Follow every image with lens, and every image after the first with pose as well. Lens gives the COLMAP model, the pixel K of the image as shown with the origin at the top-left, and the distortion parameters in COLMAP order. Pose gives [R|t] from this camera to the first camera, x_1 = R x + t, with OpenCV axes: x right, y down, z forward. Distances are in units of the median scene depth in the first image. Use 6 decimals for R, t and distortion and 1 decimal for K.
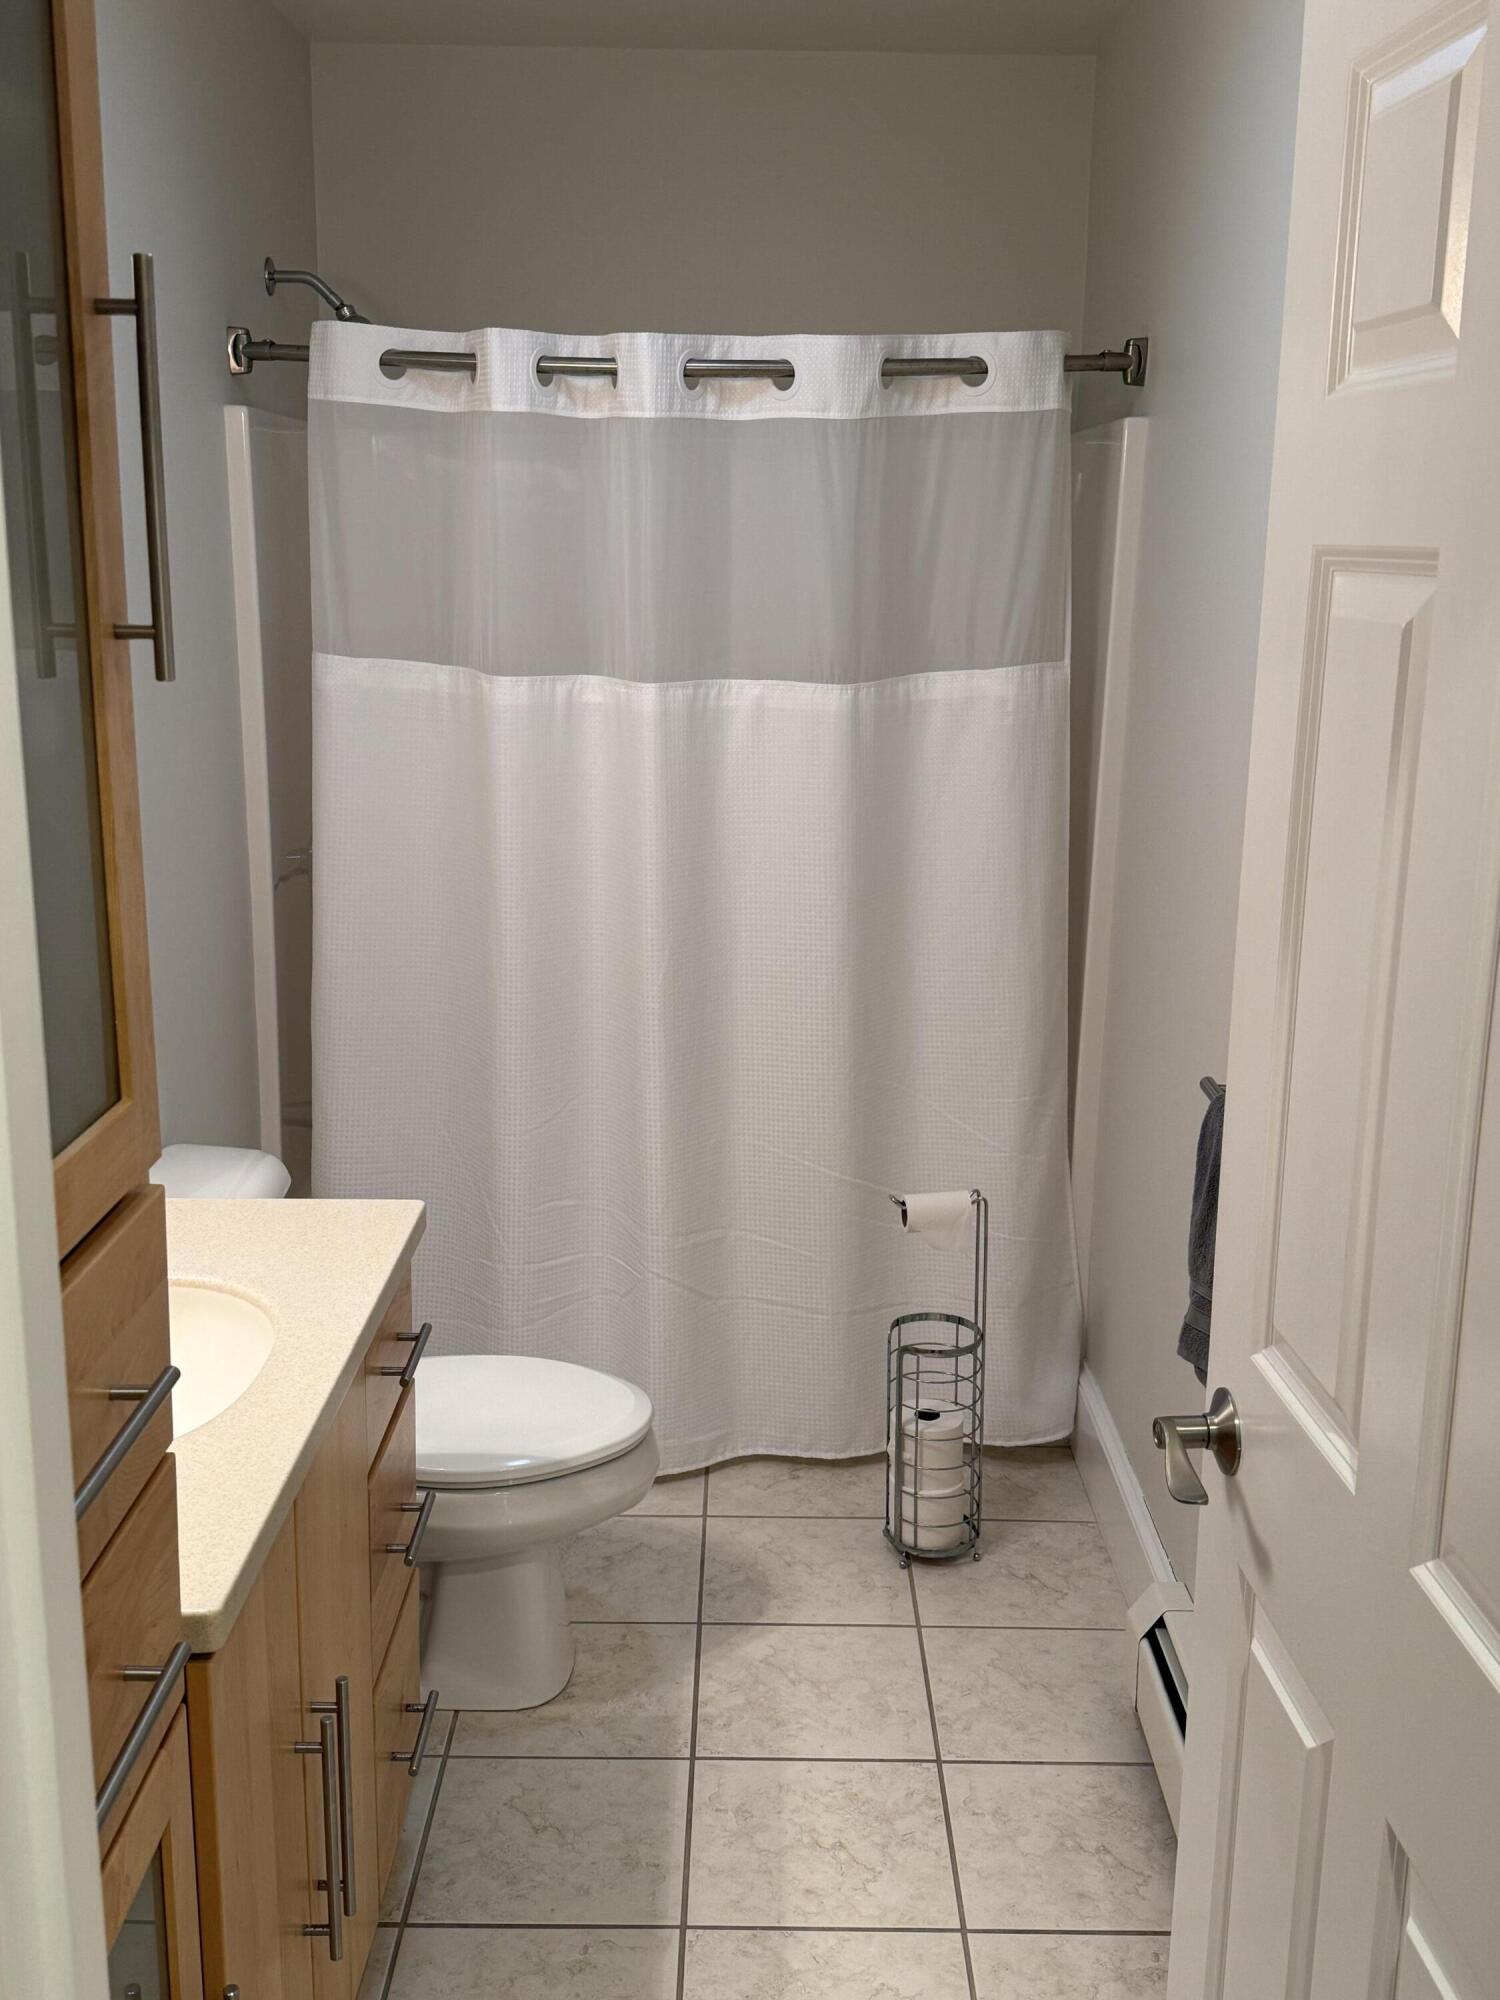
lens RADIAL K [[1961.2, 0, 750.0], [0, 1961.2, 1000.0], [0, 0, 1]] dist [0.204389, -0.446893]
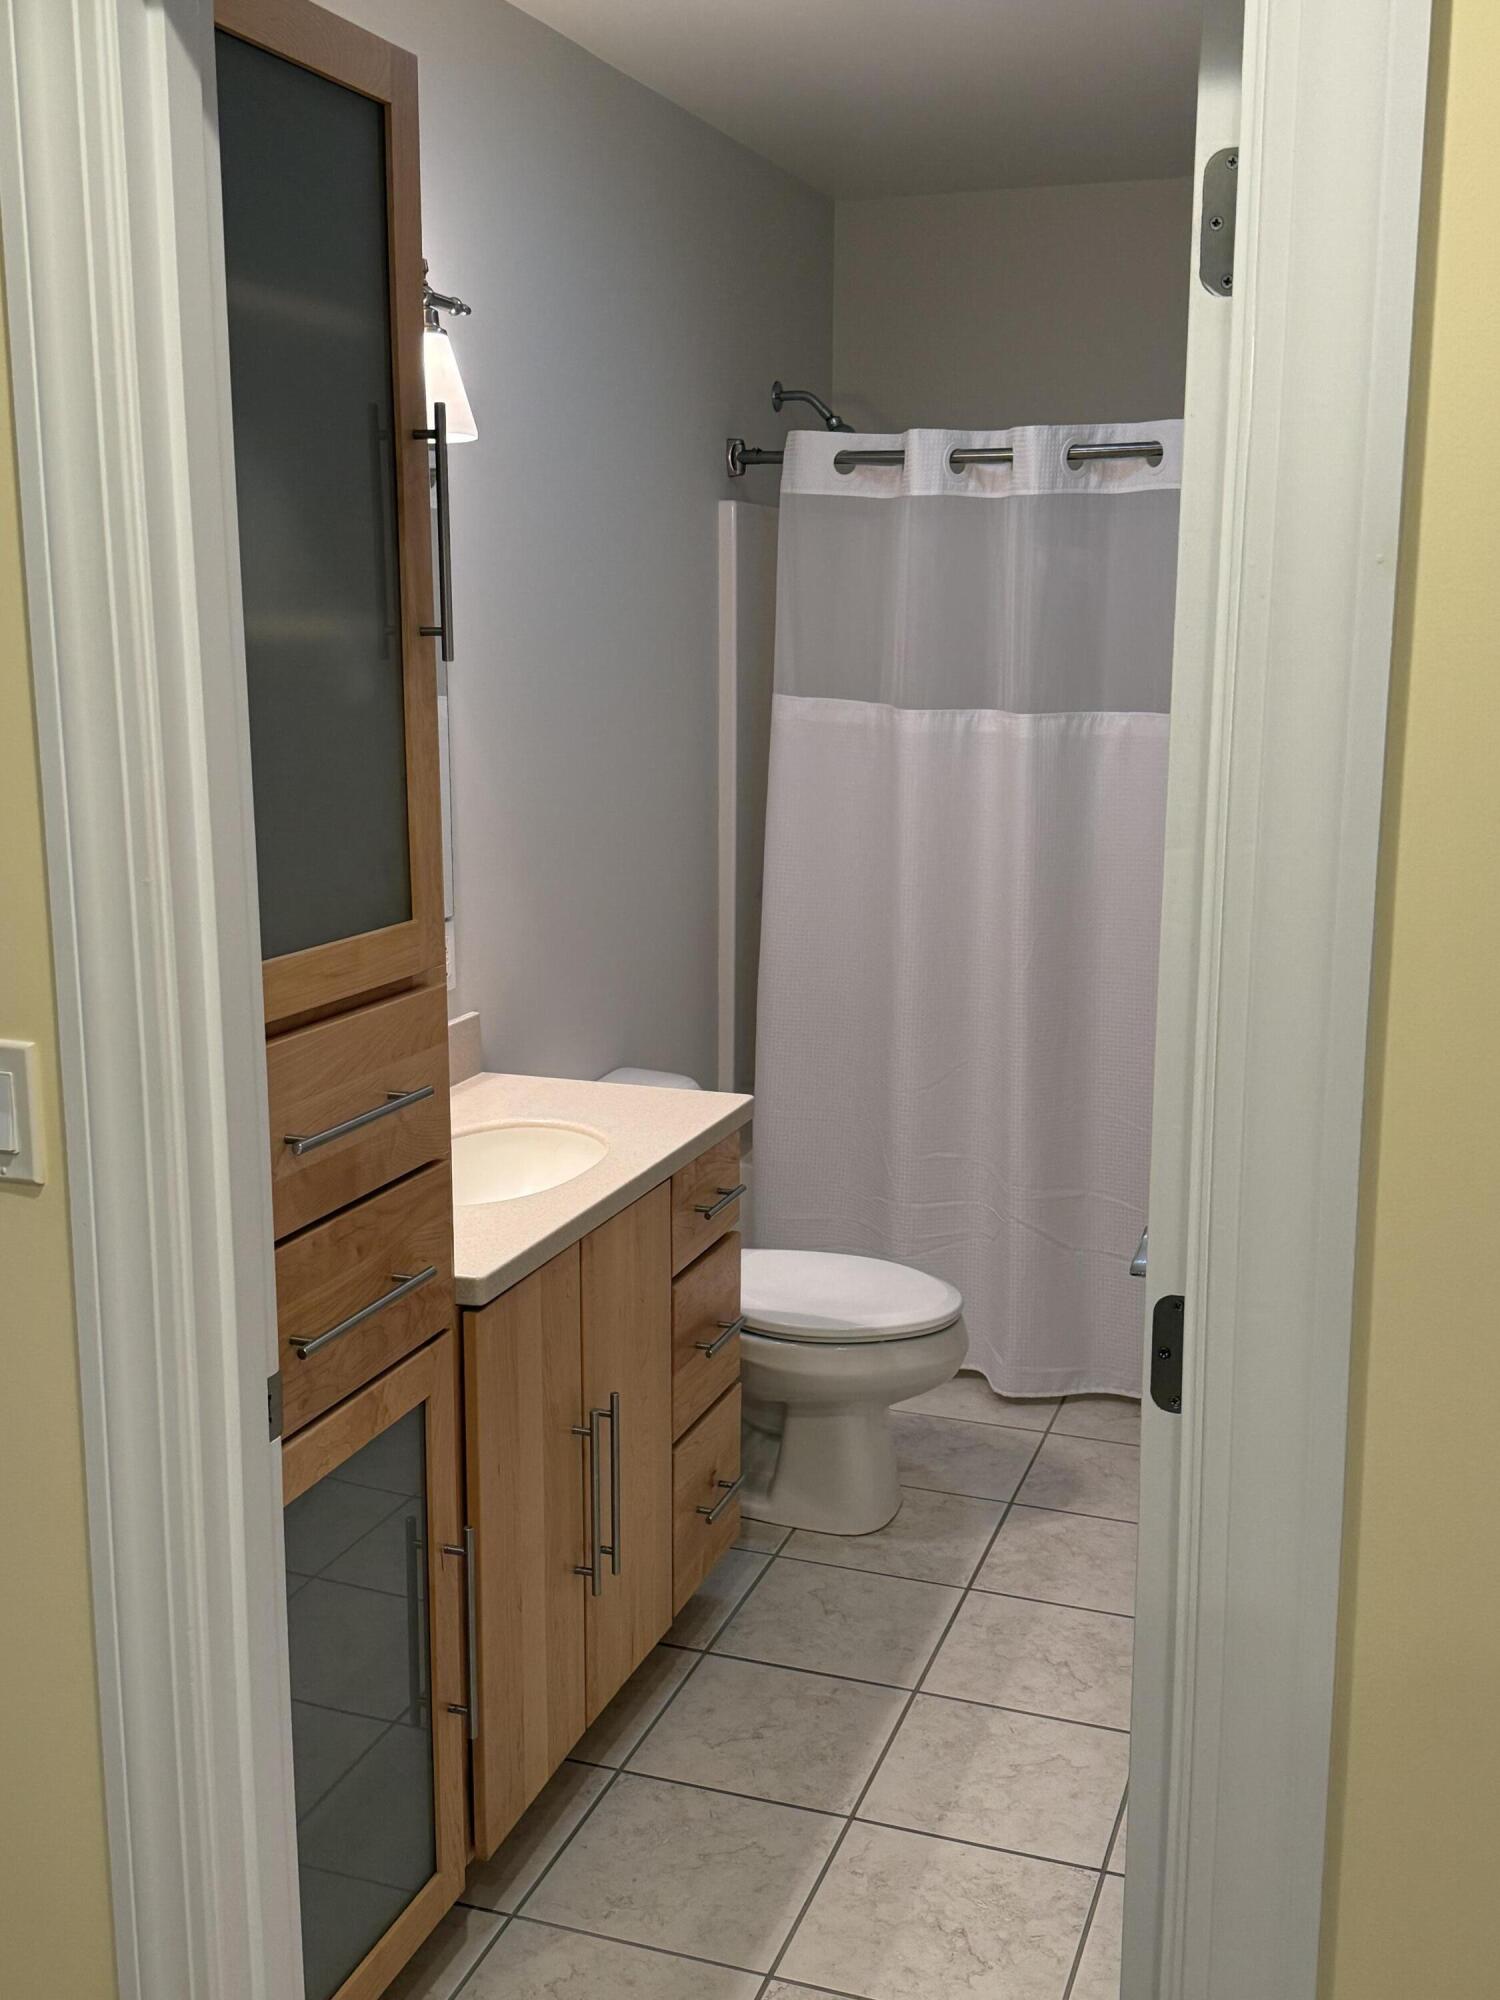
lens RADIAL K [[1961.2, 0, 750.0], [0, 1961.2, 1000.0], [0, 0, 1]] dist [0.204389, -0.446893]
pose [[0.942059, 0.051281, -0.331504, 0.197514], [-0.065578, 0.997332, -0.032077, 0.061055], [0.328975, 0.051958, 0.942908, -0.172630]]
